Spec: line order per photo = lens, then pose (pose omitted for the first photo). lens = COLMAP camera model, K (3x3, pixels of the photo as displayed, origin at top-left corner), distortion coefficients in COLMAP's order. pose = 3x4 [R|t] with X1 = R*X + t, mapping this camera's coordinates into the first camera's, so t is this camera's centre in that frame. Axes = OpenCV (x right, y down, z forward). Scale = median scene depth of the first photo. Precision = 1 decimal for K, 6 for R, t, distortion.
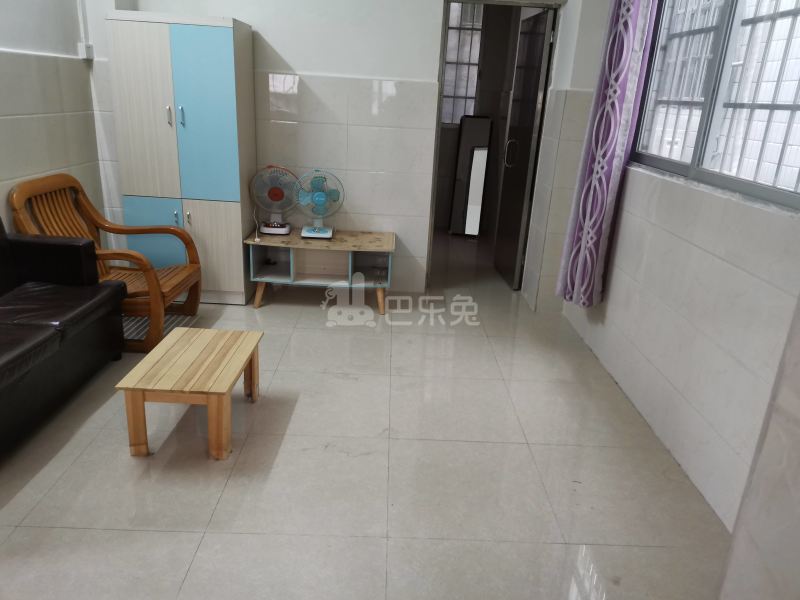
lens RADIAL K [[594.4, 0, 400.0], [0, 594.4, 300.0], [0, 0, 1]] dist [0.006073, -0.000045]
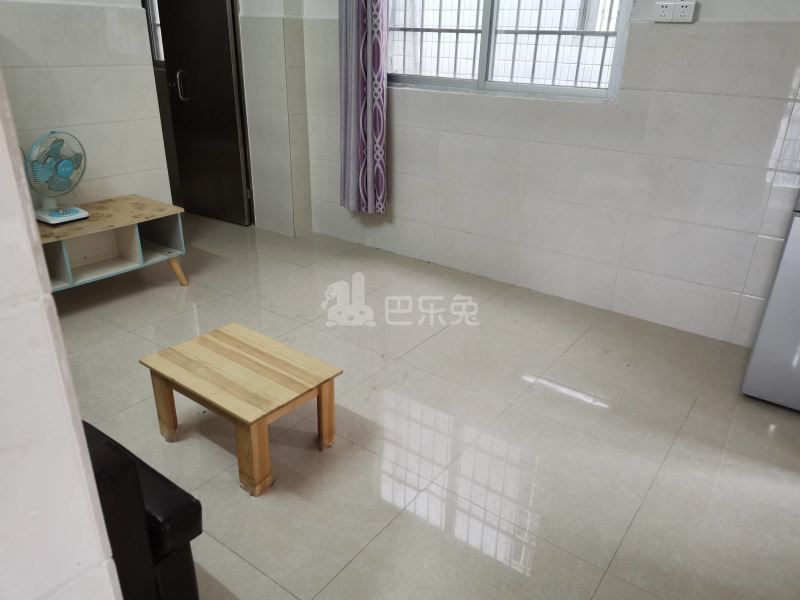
lens RADIAL K [[592.8, 0, 400.0], [0, 592.8, 300.0], [0, 0, 1]] dist [0.041743, 0.000170]
pose [[0.602725, -0.352226, 0.716003, -0.591615], [0.265478, 0.934702, 0.236334, -0.098202], [-0.752492, 0.047638, 0.656876, 0.211075]]
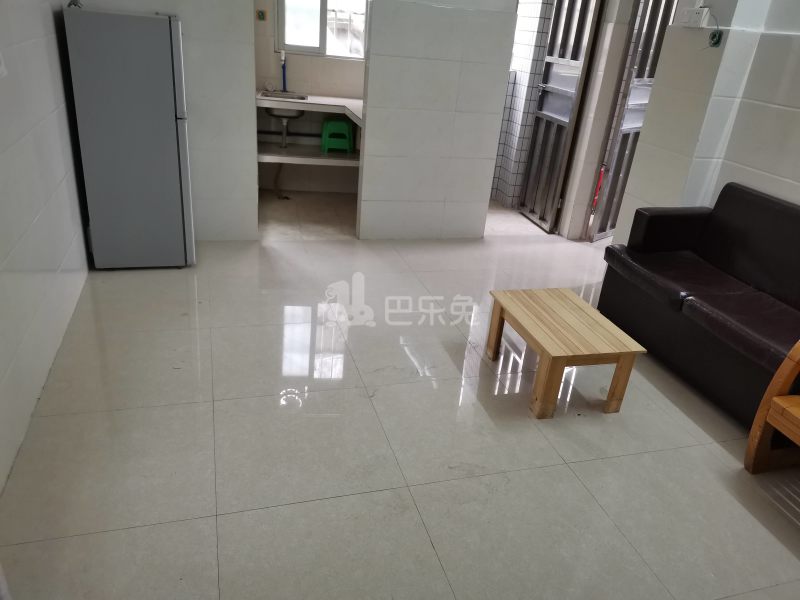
lens RADIAL K [[594.4, 0, 400.0], [0, 594.4, 300.0], [0, 0, 1]] dist [0.006073, -0.000045]
pose [[-0.948410, -0.011436, -0.316840, 0.183319], [-0.228568, 0.717219, 0.658296, -0.403744], [0.219715, 0.696754, -0.682832, 1.228957]]
